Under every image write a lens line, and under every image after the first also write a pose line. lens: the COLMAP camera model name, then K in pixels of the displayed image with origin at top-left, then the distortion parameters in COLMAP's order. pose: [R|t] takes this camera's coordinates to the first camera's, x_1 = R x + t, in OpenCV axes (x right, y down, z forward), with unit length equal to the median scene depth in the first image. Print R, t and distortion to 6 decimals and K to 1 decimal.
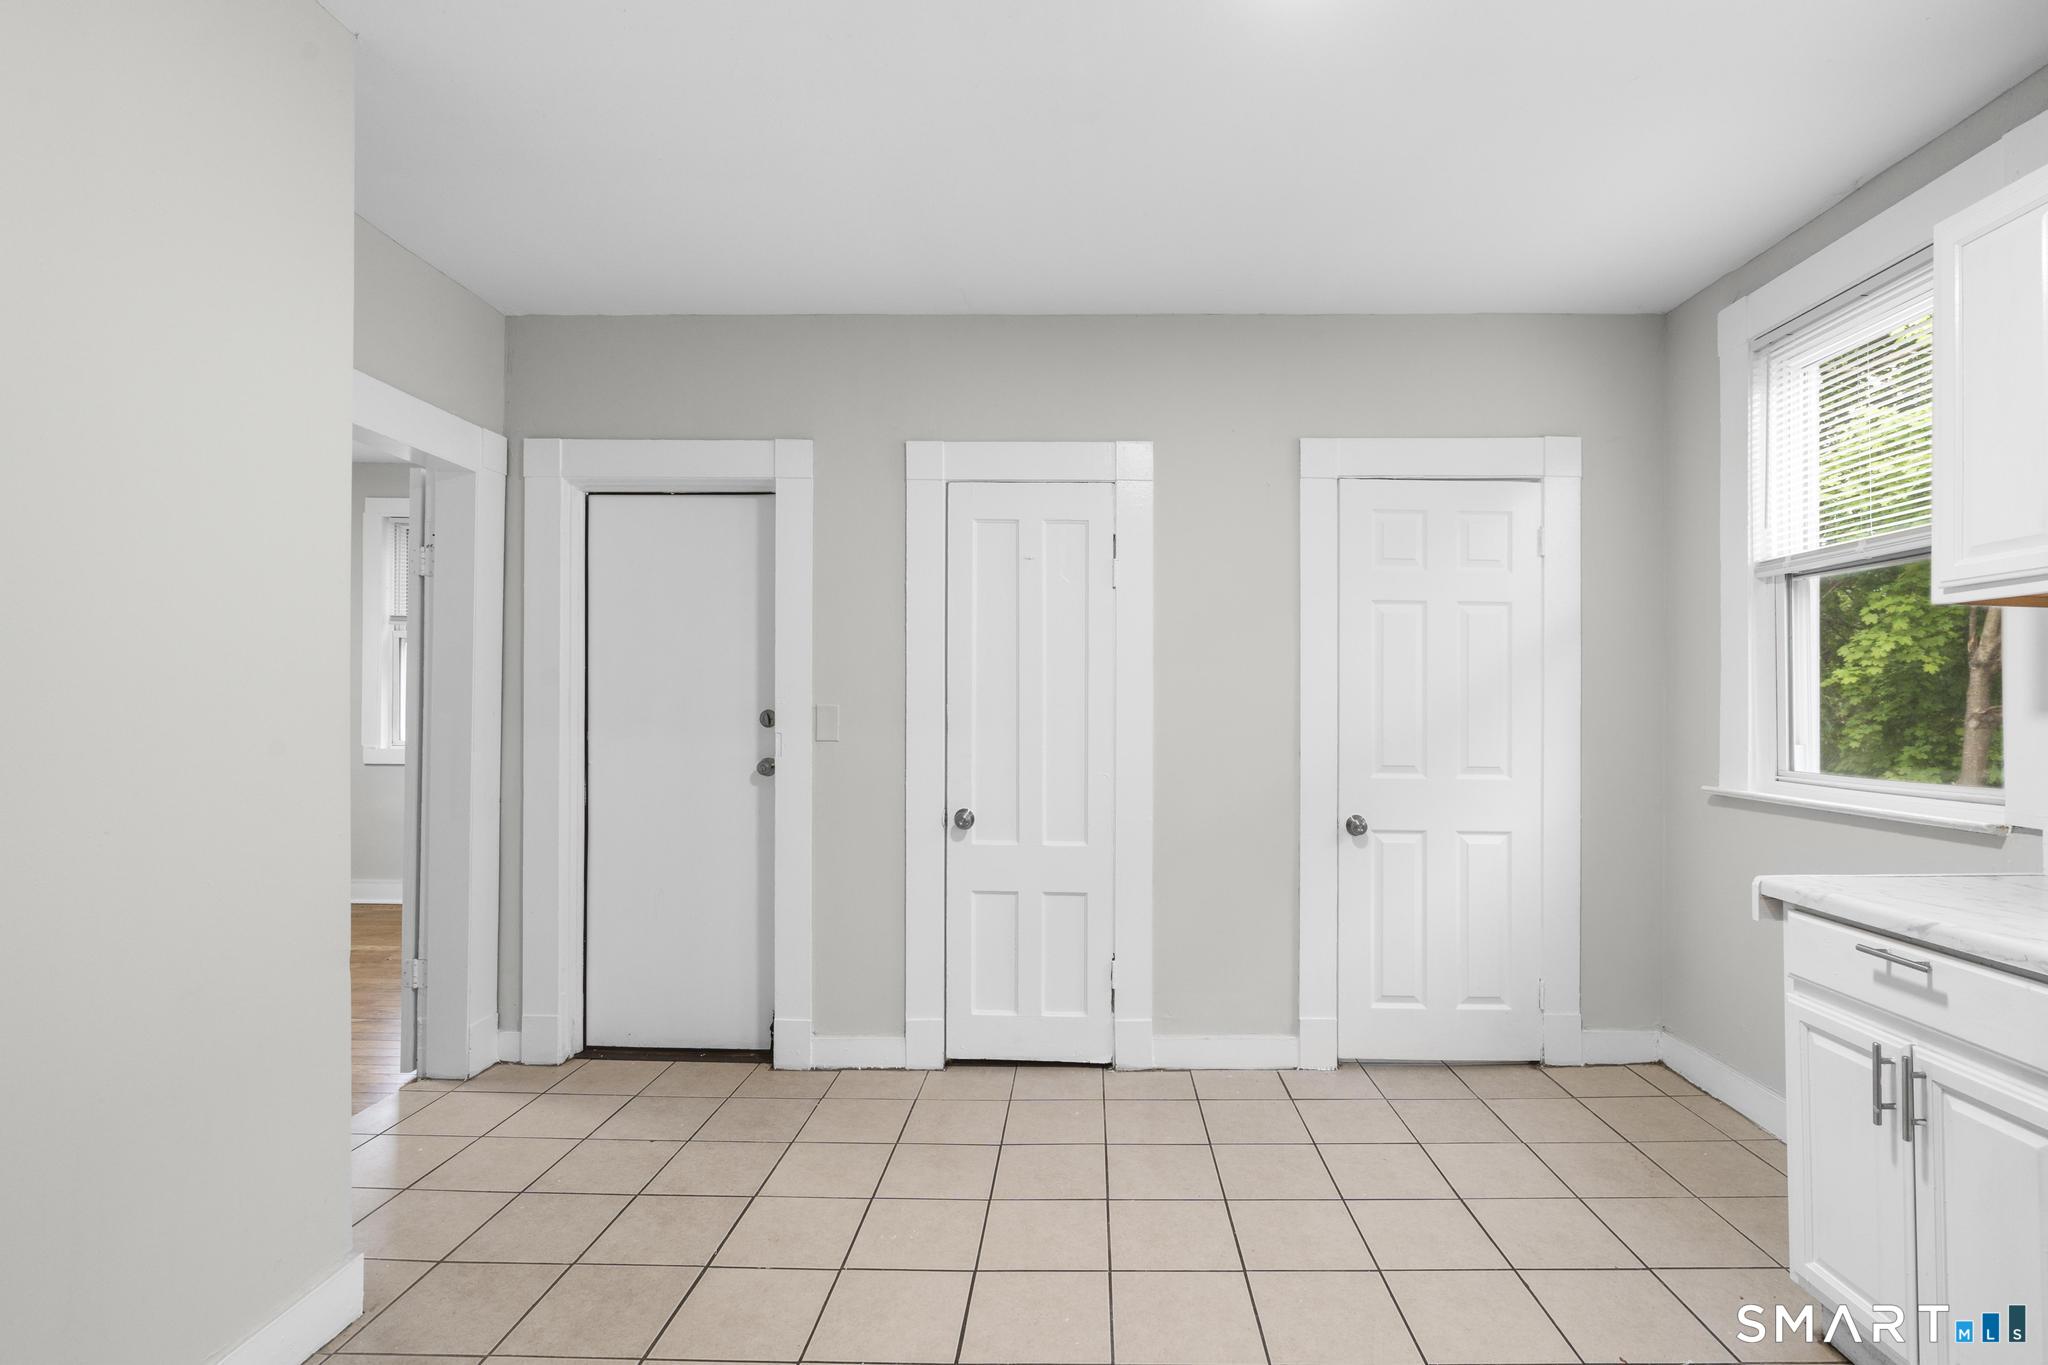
lens RADIAL K [[966.4, 0, 1024.0], [0, 966.4, 682.5], [0, 0, 1]] dist [-0.000743, 0.000345]
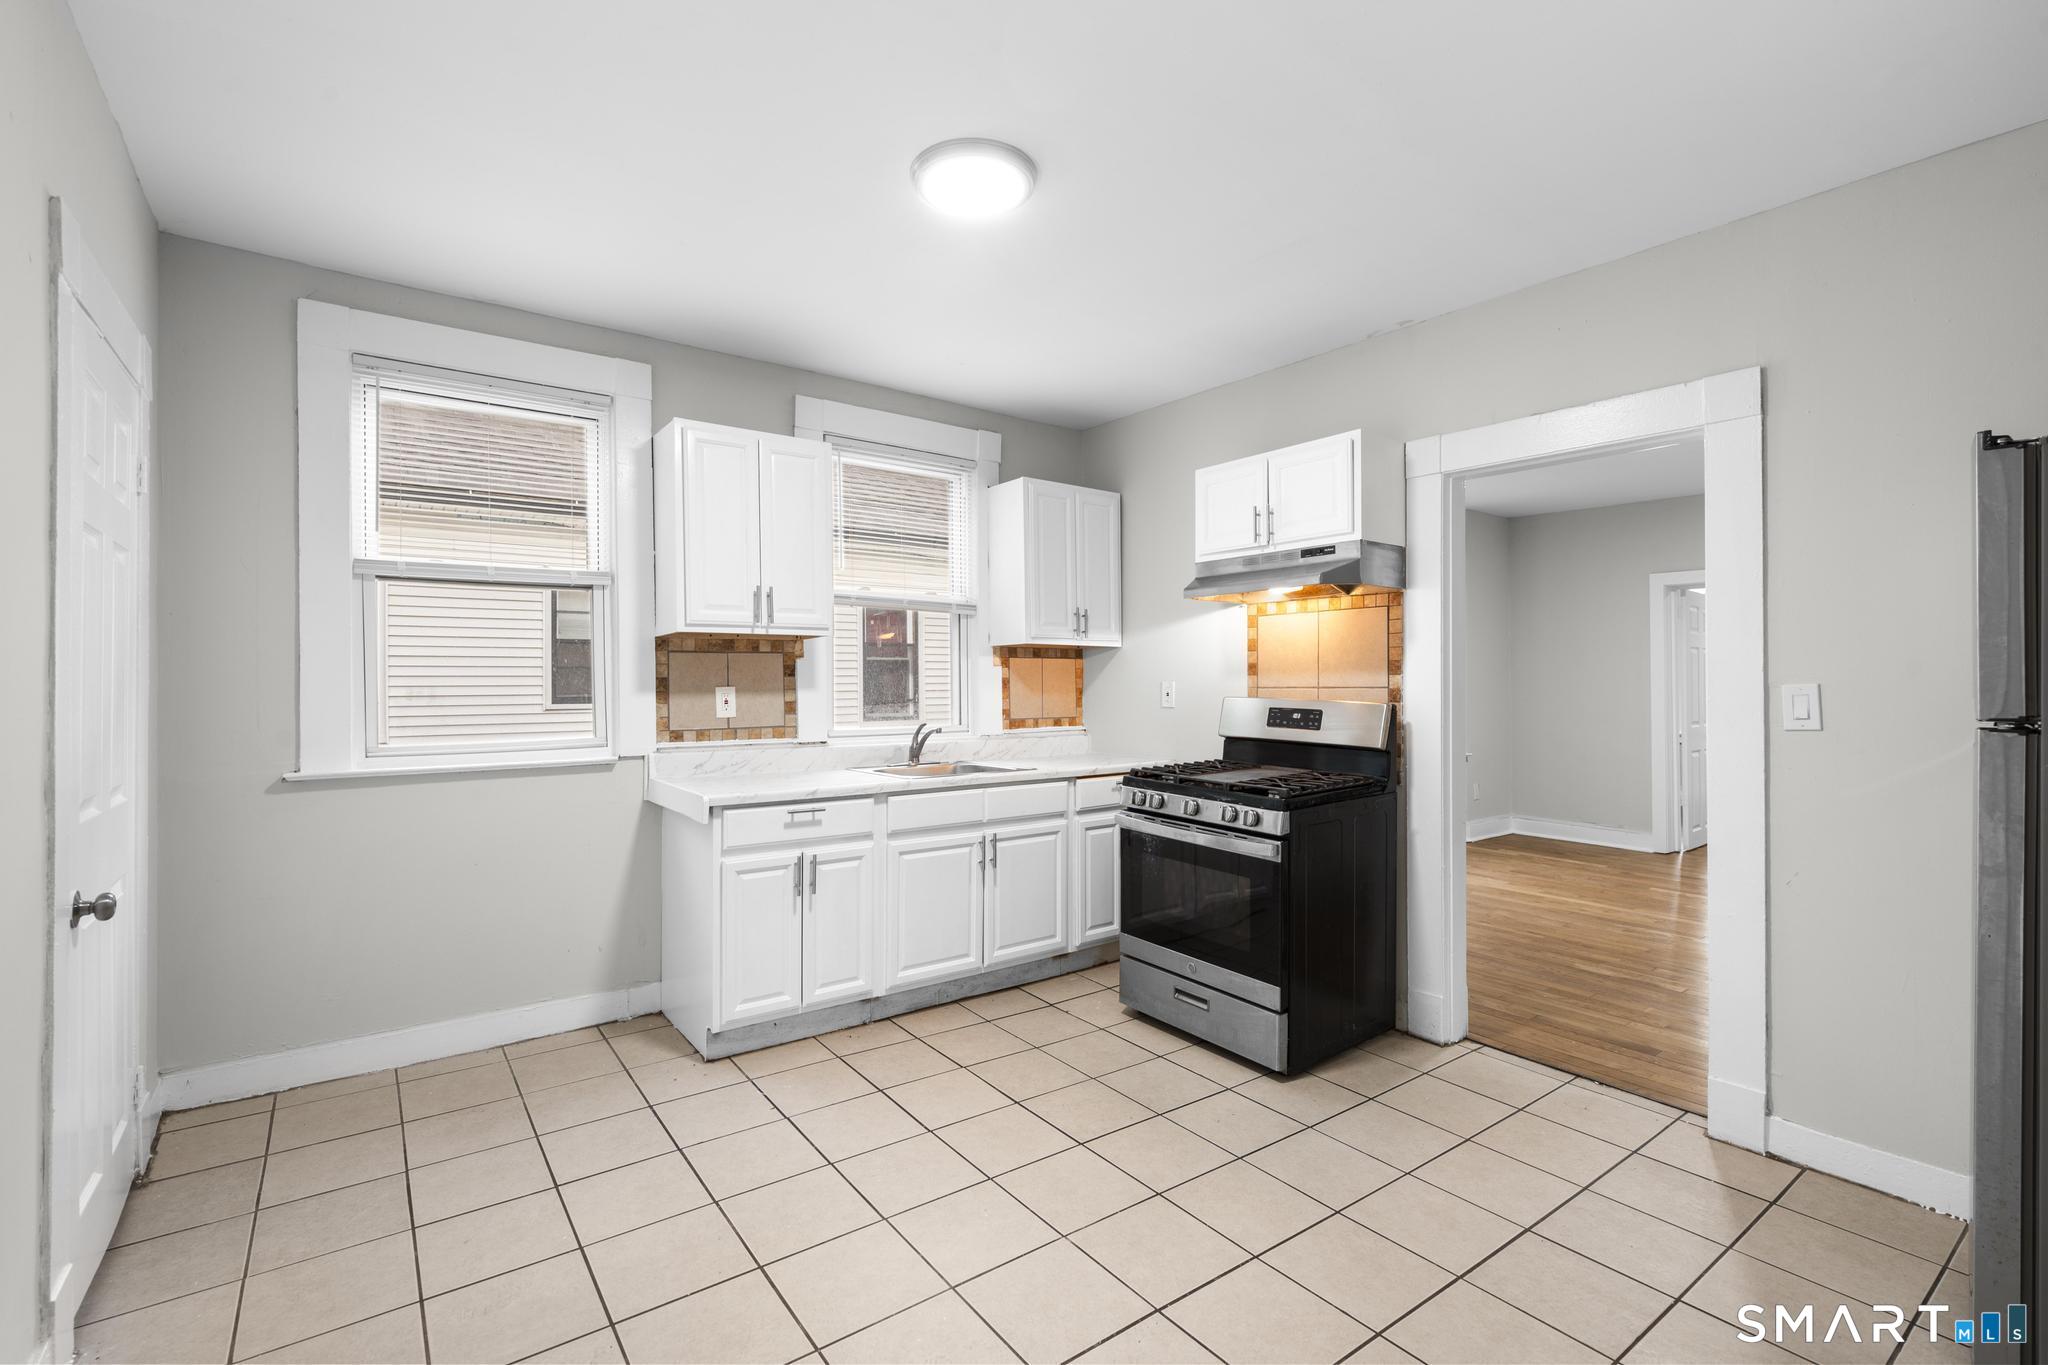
lens RADIAL K [[917.8, 0, 1024.0], [0, 917.8, 682.5], [0, 0, 1]] dist [-0.006858, 0.003673]
pose [[-0.644123, 0.001067, 0.764921, -0.799191], [-0.014599, 0.999800, -0.013688, 0.027618], [-0.764783, -0.019984, -0.643978, 1.693187]]
